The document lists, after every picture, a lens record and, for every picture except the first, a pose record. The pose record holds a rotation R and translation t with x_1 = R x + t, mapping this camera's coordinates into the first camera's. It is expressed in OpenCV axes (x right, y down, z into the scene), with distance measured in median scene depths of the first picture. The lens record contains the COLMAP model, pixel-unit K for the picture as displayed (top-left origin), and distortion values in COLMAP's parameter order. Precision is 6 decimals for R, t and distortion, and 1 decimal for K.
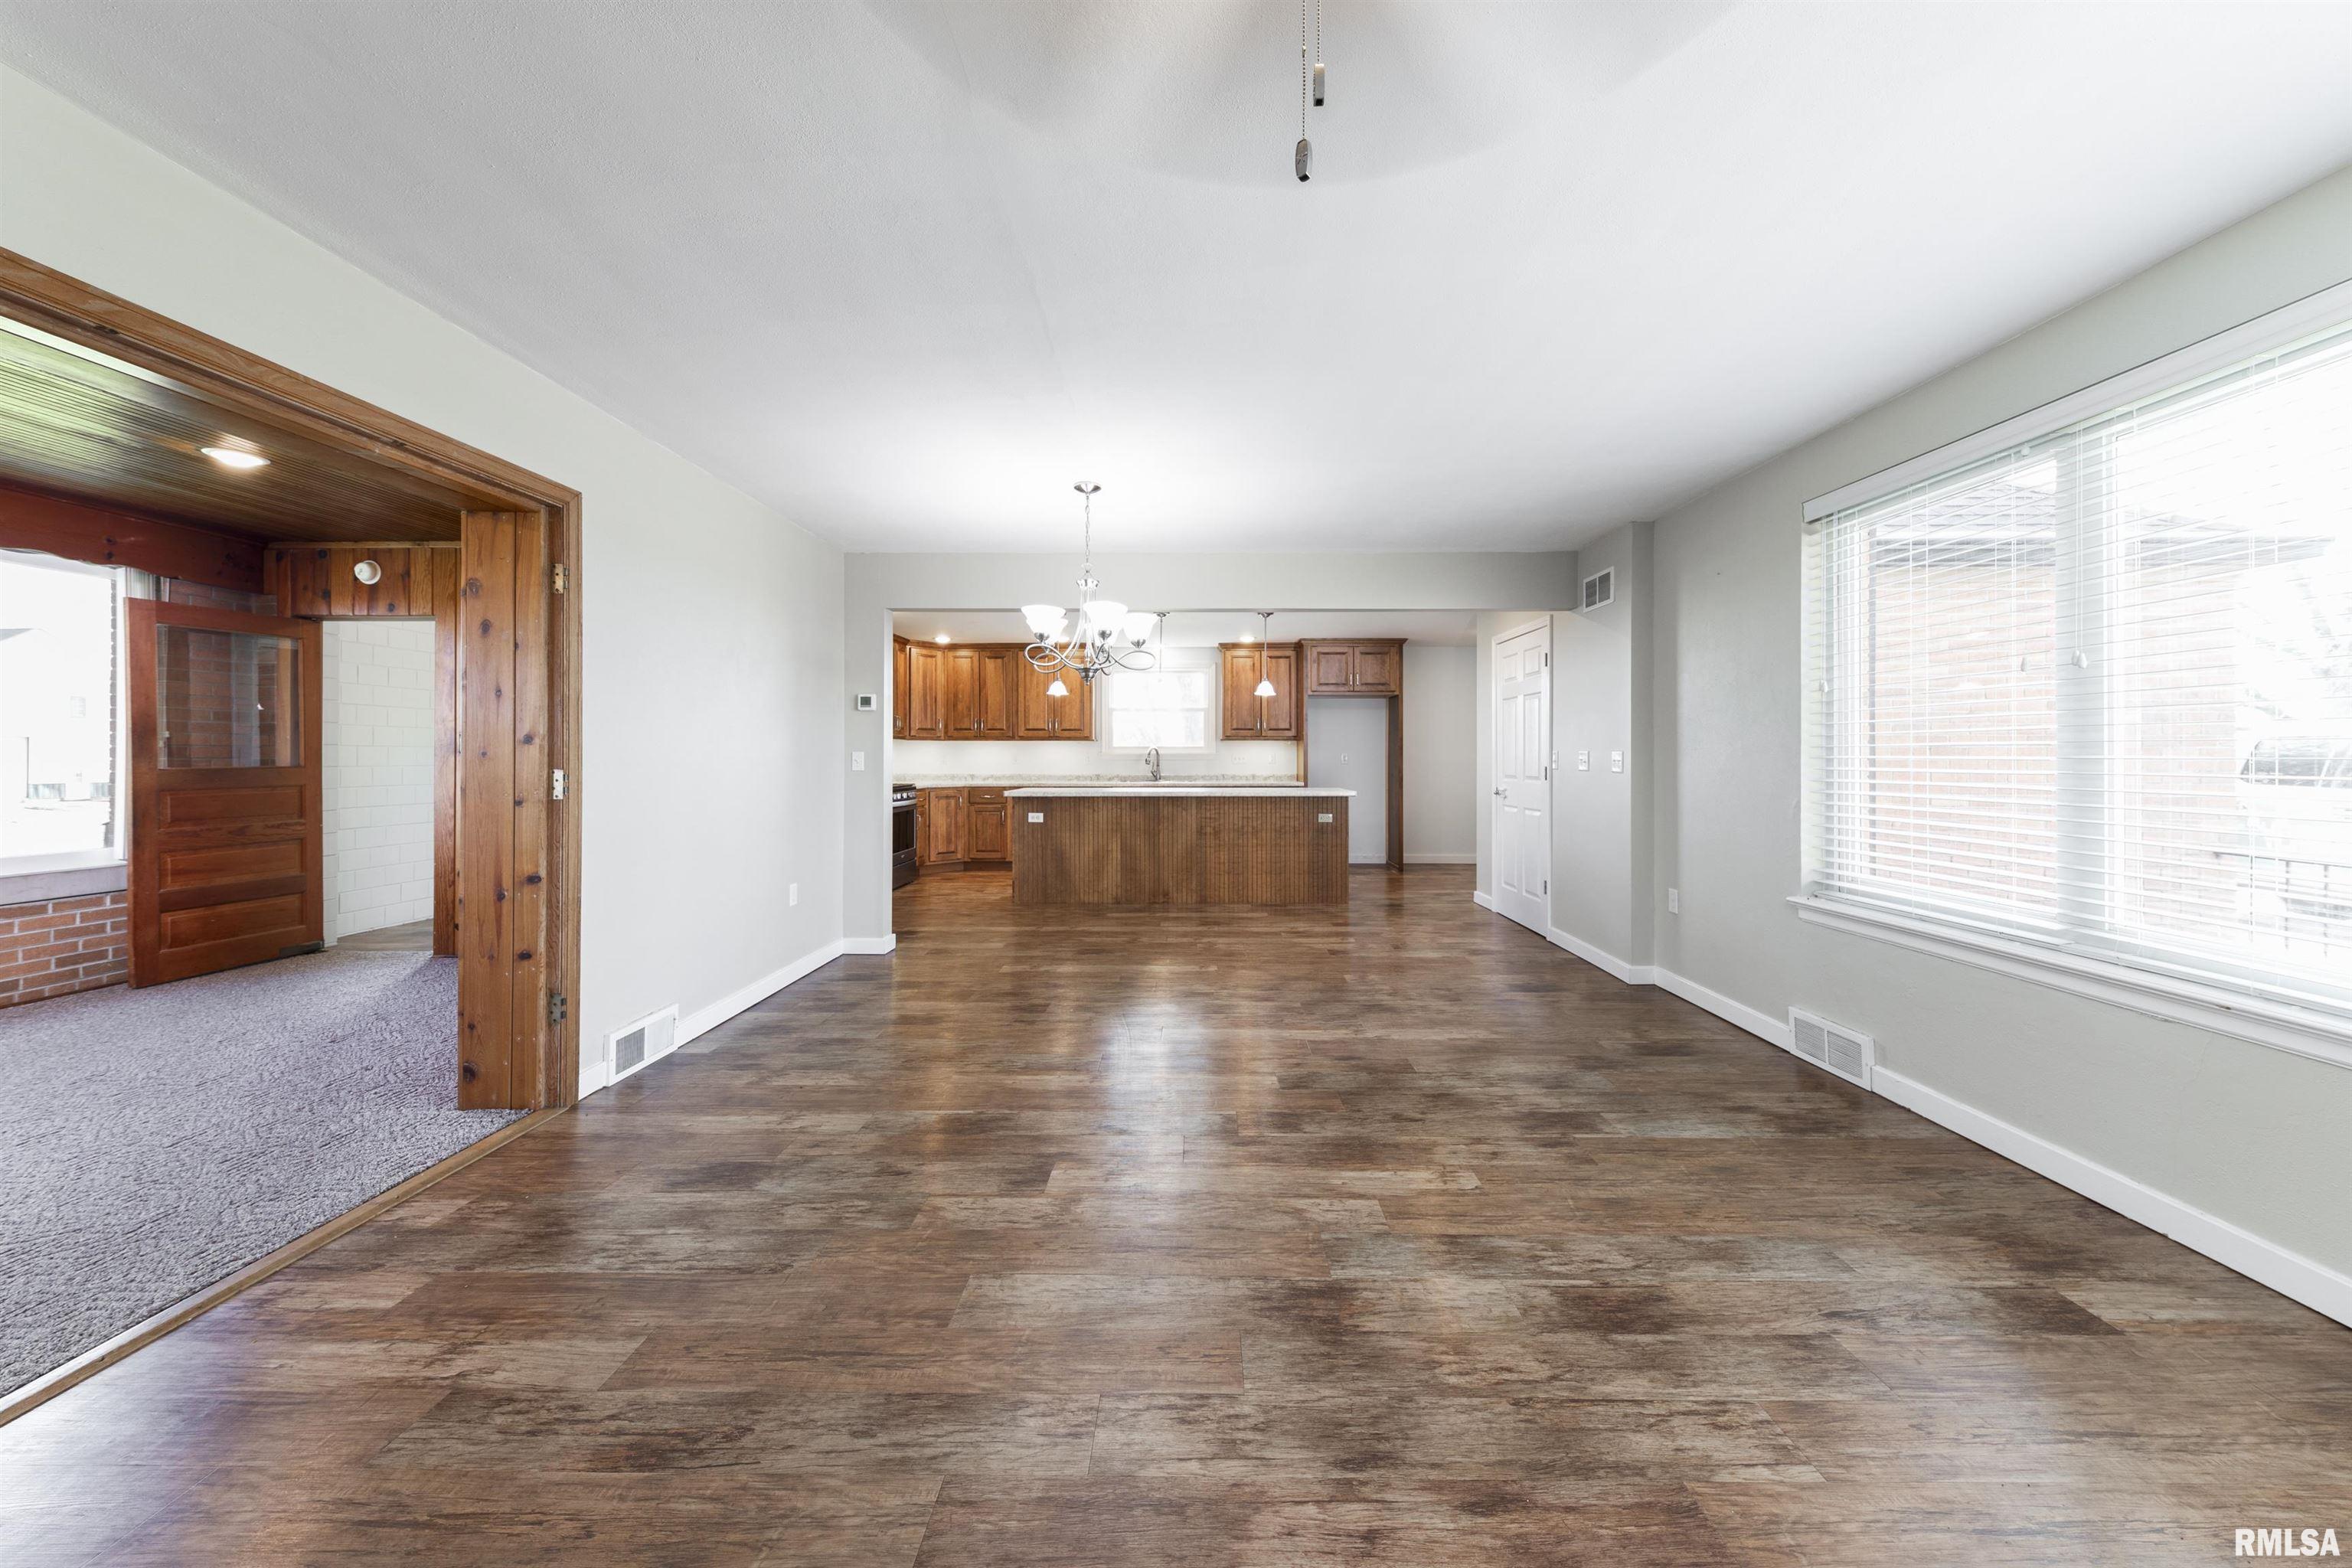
lens RADIAL K [[847.3, 0, 1181.1], [0, 847.3, 753.8], [0, 0, 1]] dist [0.000440, -0.000025]
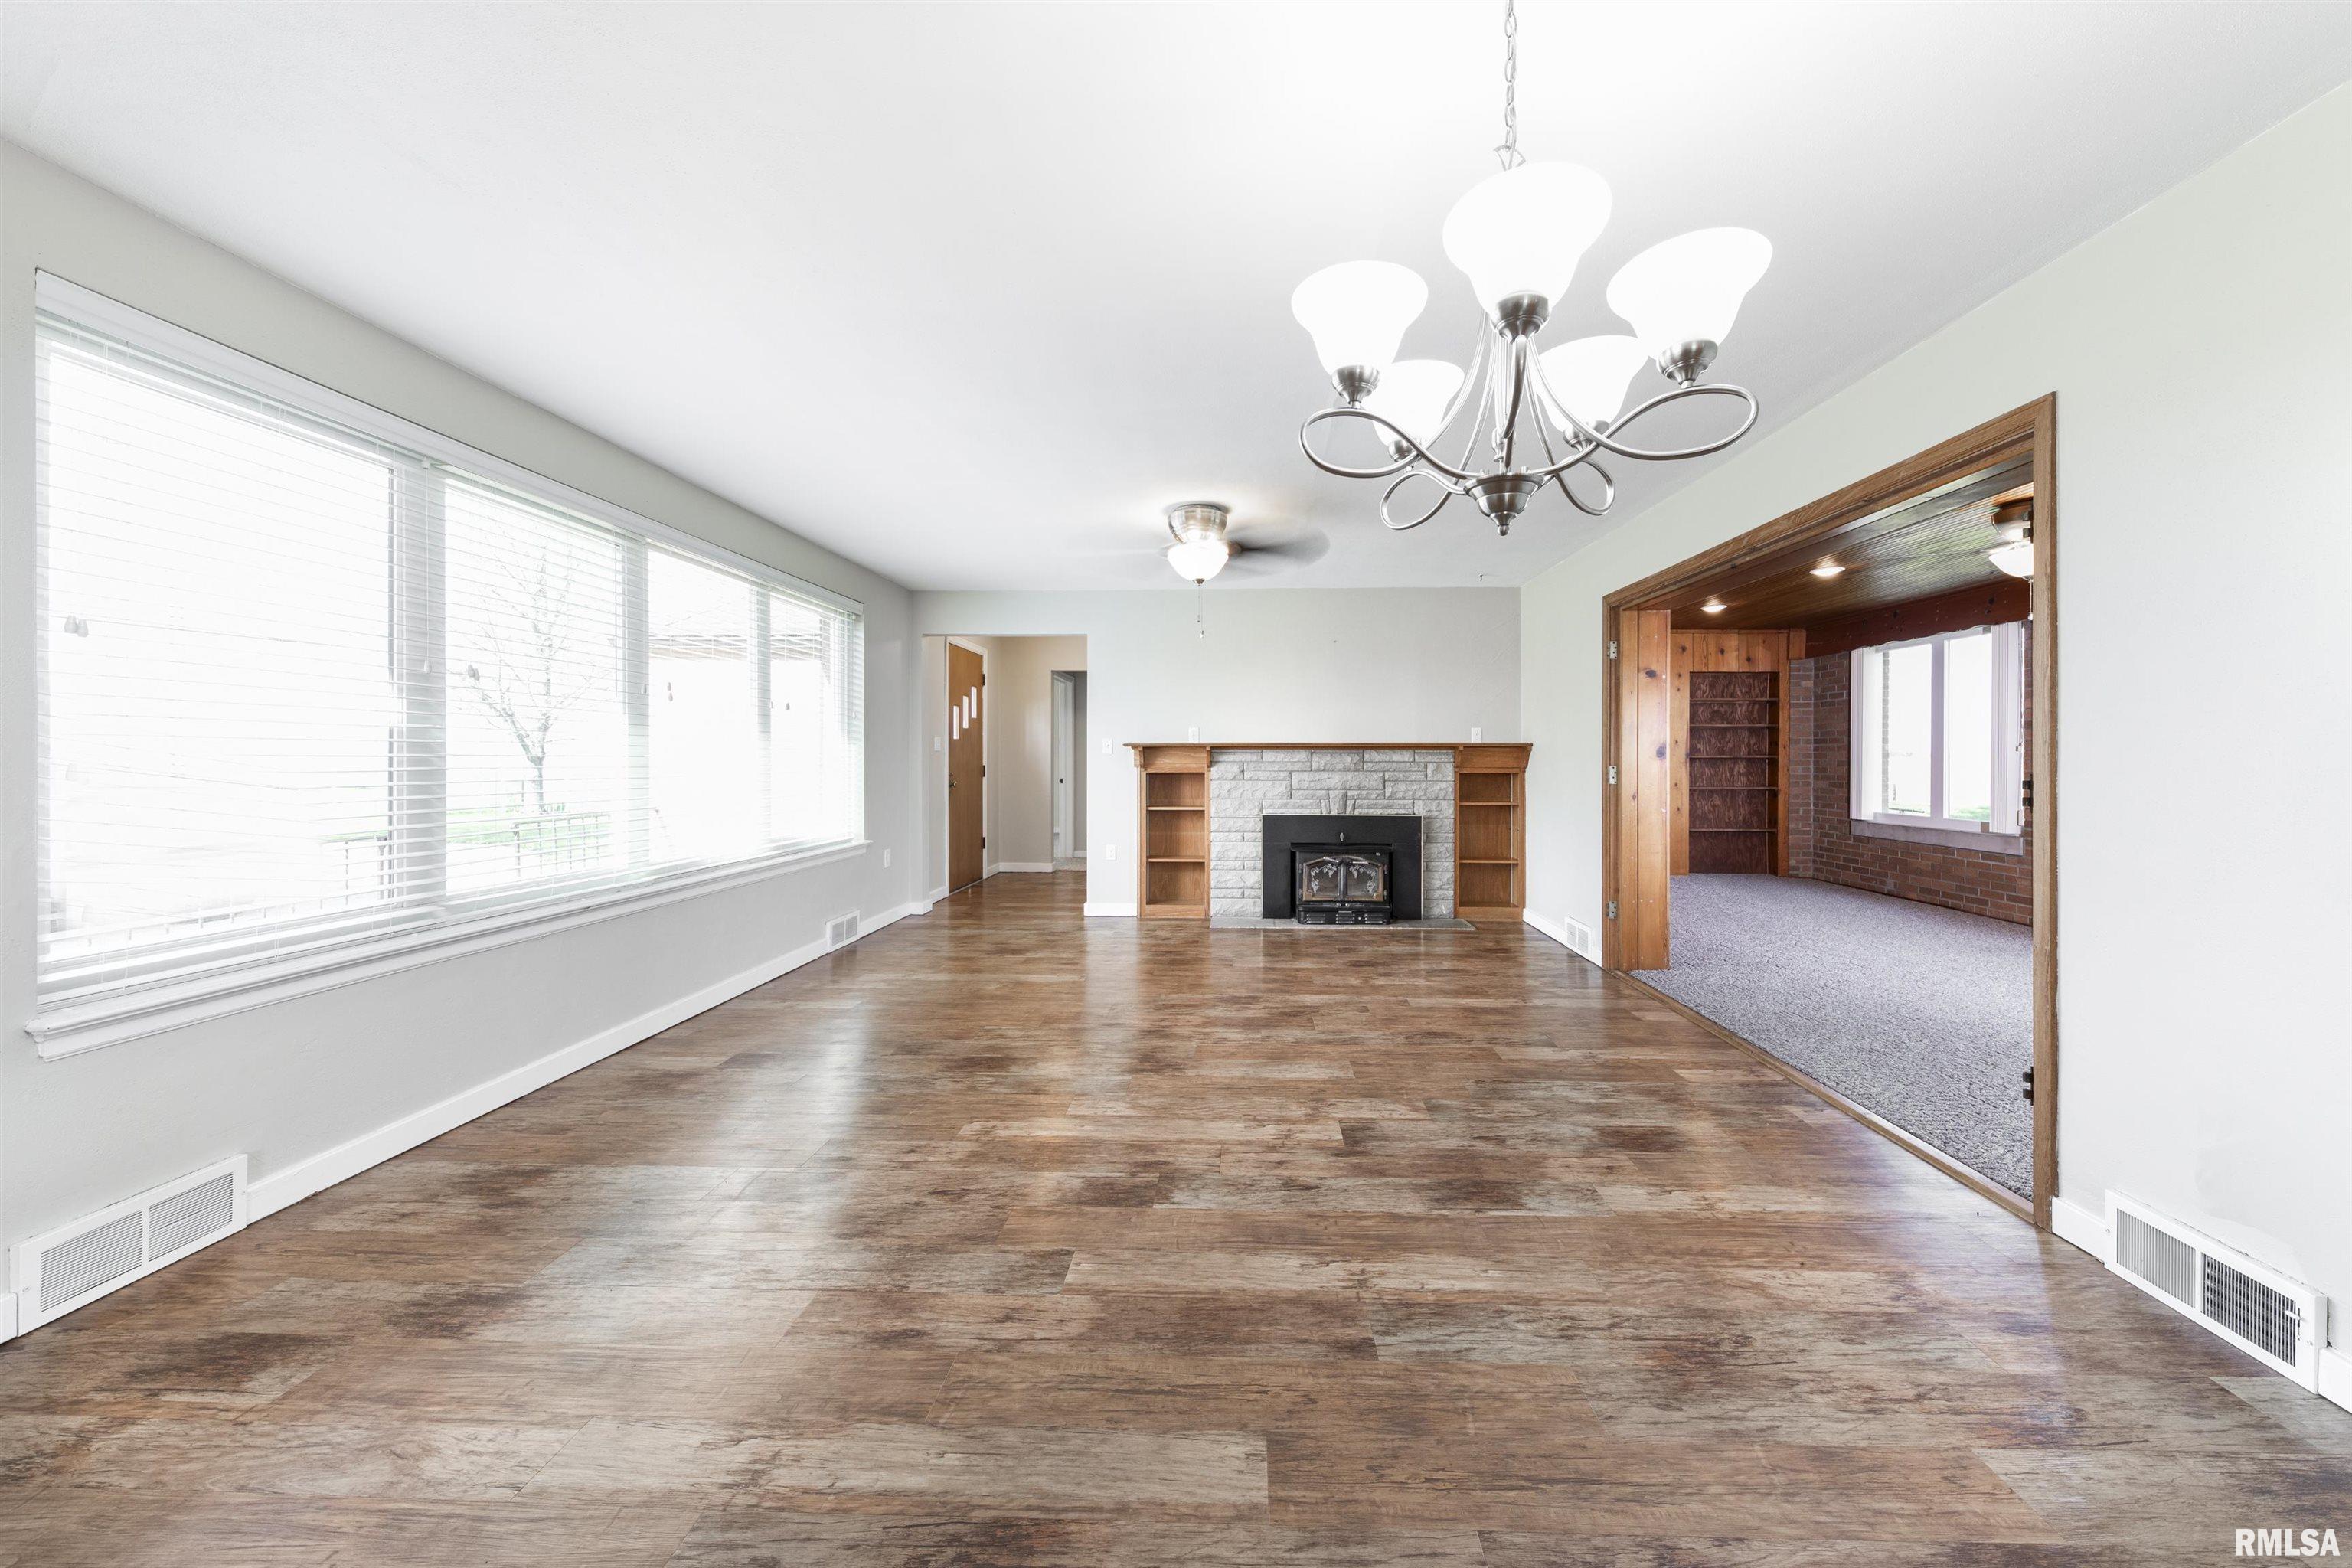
lens RADIAL K [[847.3, 0, 1189.1], [0, 847.3, 767.5], [0, 0, 1]] dist [0.000440, -0.000025]
pose [[-0.998777, -0.002069, 0.049408, -0.009306], [-0.001694, 0.999969, 0.007647, 0.010037], [-0.049422, 0.007553, -0.998749, 2.241736]]
